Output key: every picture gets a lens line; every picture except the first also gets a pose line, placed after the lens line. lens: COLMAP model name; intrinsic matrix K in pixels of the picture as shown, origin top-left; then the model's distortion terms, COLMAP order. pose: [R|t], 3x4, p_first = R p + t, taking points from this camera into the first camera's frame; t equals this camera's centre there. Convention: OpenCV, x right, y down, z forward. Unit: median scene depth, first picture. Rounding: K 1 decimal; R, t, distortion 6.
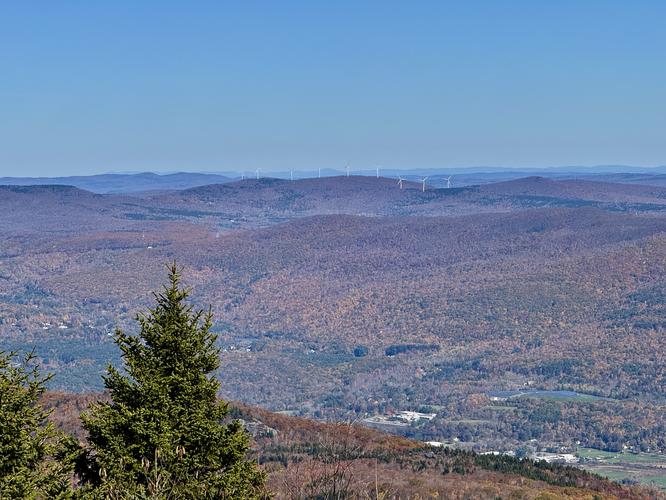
lens RADIAL K [[924.6, 0, 330.6], [0, 924.6, 246.4], [0, 0, 1]] dist [0.122433, 0.000000]
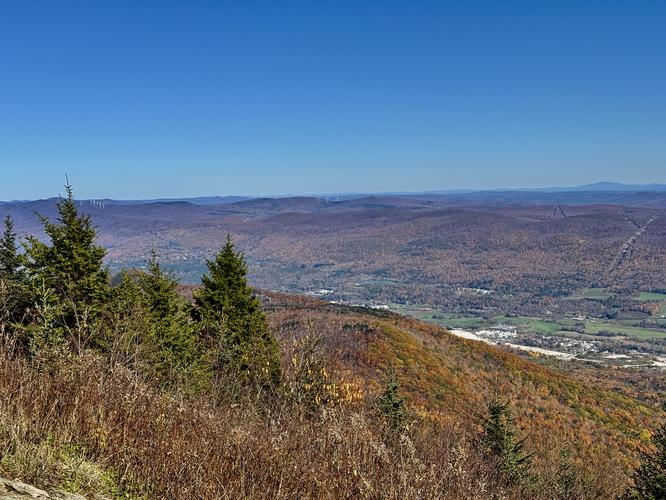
lens RADIAL K [[924.6, 0, 328.2], [0, 924.6, 252.3], [0, 0, 1]] dist [0.122433, 0.000000]
pose [[0.999937, -0.011033, 0.001897, 0.094746], [0.011018, 0.999909, 0.007721, 0.056350], [-0.001982, -0.007700, 0.999968, -1.511291]]
